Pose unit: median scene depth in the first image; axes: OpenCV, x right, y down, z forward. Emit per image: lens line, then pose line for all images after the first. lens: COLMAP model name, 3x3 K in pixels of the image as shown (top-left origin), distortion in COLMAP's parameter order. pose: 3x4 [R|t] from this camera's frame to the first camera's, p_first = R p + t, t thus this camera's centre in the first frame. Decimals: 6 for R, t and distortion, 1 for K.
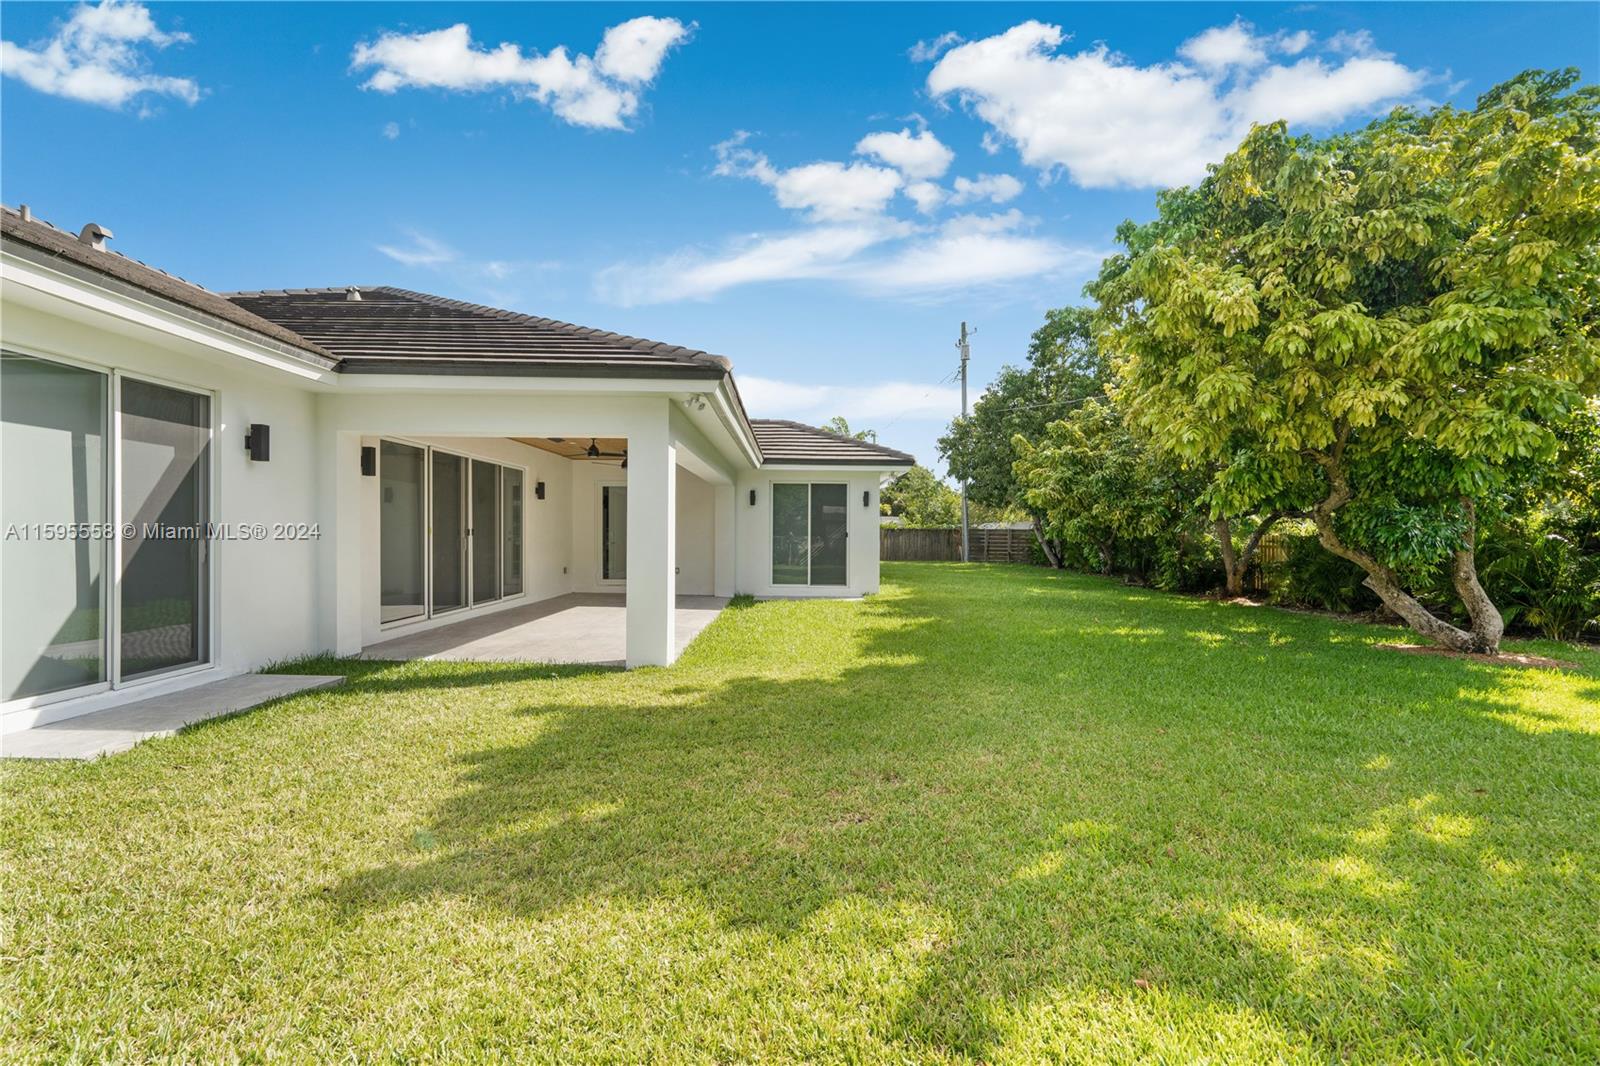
lens RADIAL K [[716.6, 0, 788.3], [0, 716.6, 532.5], [0, 0, 1]] dist [-0.001121, 0.000355]
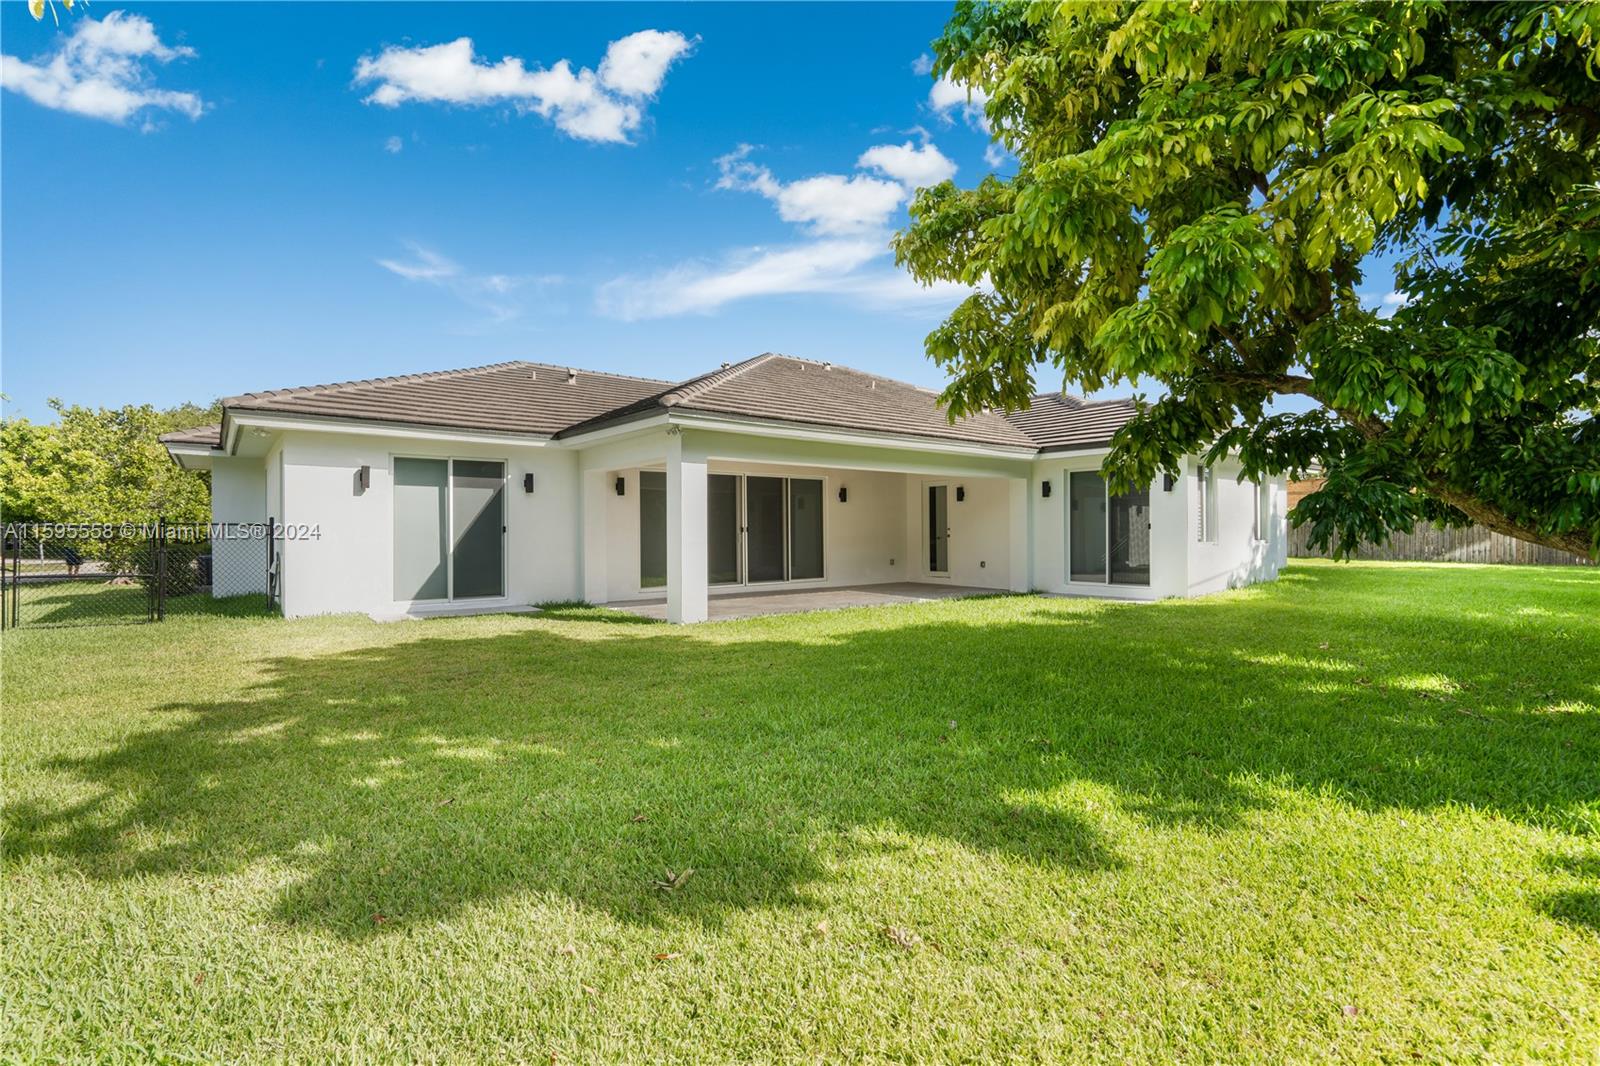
lens RADIAL K [[716.6, 0, 788.3], [0, 716.6, 532.5], [0, 0, 1]] dist [-0.001121, 0.000355]
pose [[0.599339, 0.005044, -0.800480, 1.167005], [0.006210, 0.999921, 0.010949, -0.010891], [0.800471, -0.011533, 0.599260, 0.406448]]
